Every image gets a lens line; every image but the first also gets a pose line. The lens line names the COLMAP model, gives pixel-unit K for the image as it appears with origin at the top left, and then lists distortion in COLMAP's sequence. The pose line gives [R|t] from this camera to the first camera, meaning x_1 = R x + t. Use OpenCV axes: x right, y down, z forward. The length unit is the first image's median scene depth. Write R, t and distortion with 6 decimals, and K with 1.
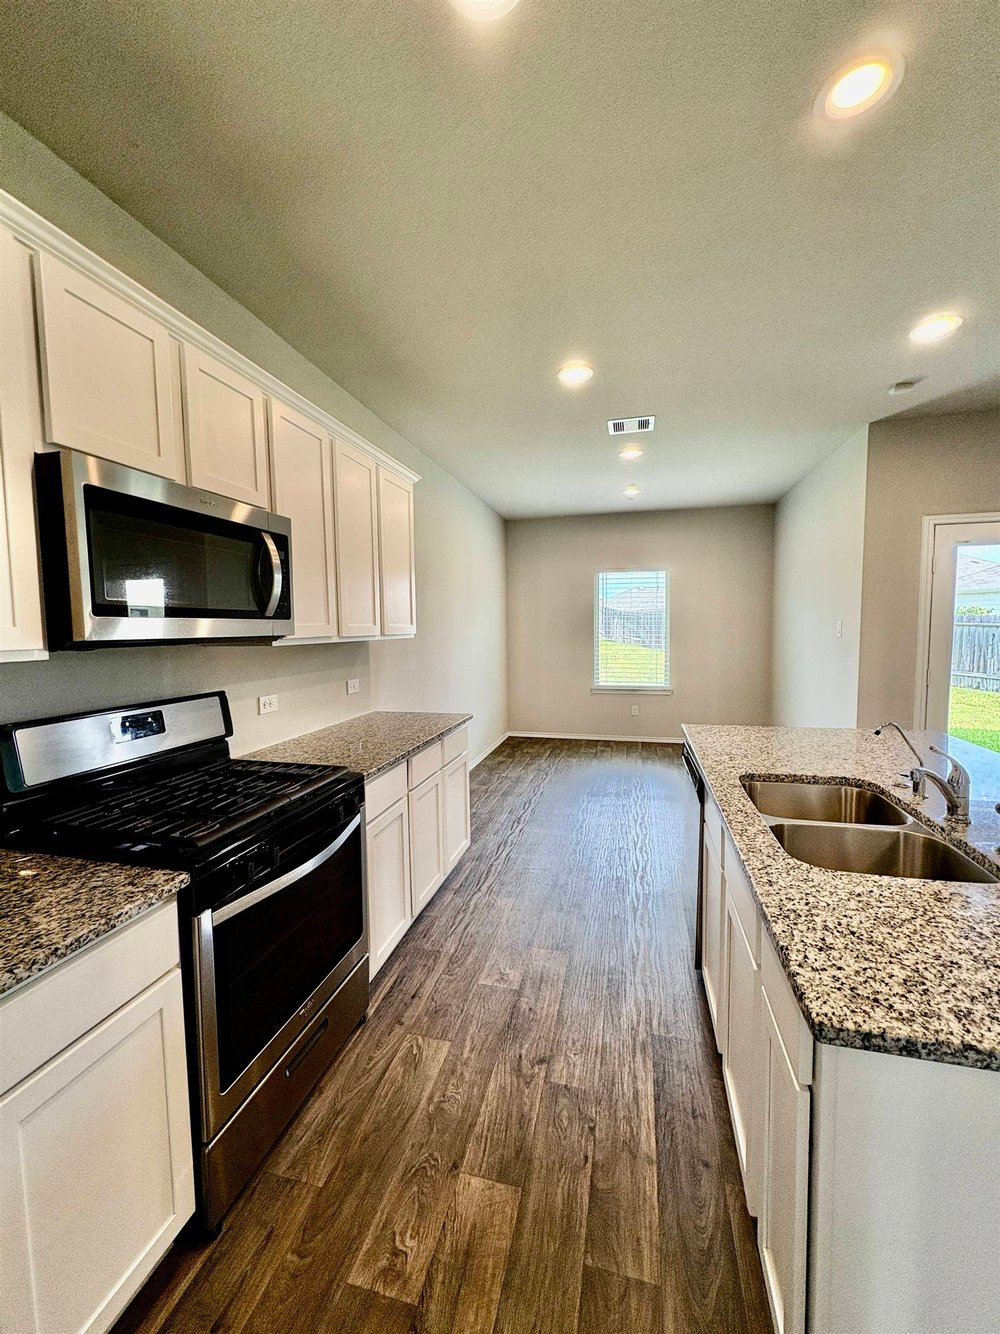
lens RADIAL K [[531.9, 0, 499.0], [0, 531.9, 667.0], [0, 0, 1]] dist [0.001386, -0.000183]
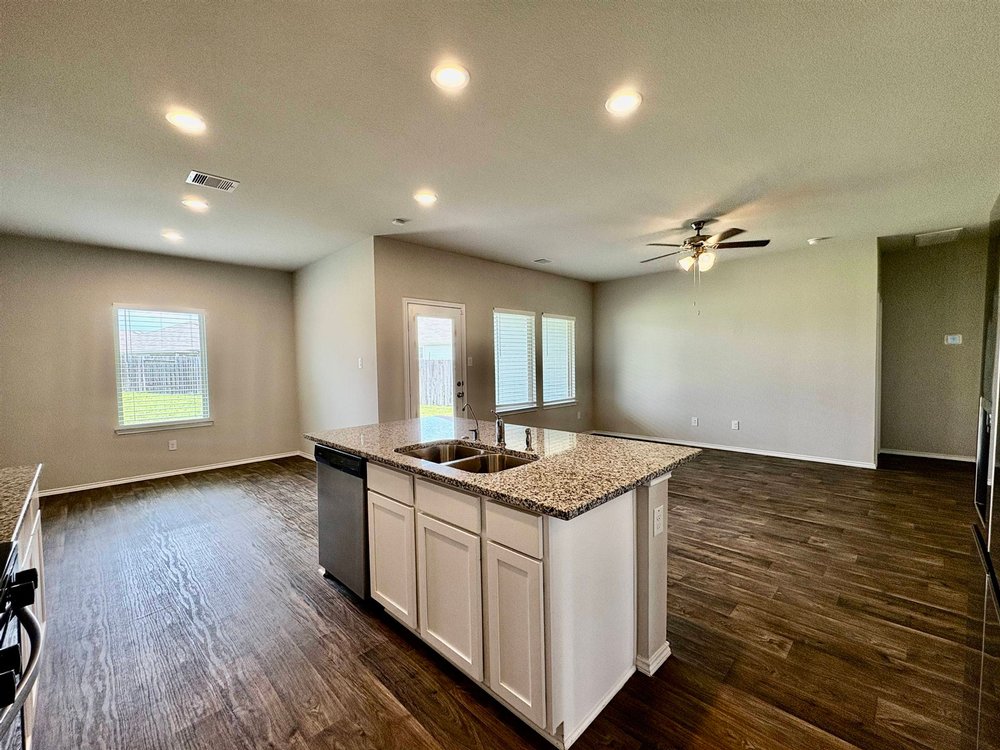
lens RADIAL K [[420.1, 0, 500.0], [0, 420.1, 375.0], [0, 0, 1]] dist [0.000825, -0.000018]
pose [[0.506989, -0.022986, 0.861646, -0.460556], [0.076280, 0.996919, -0.018288, 0.034933], [-0.858571, 0.074998, 0.507180, 0.115594]]
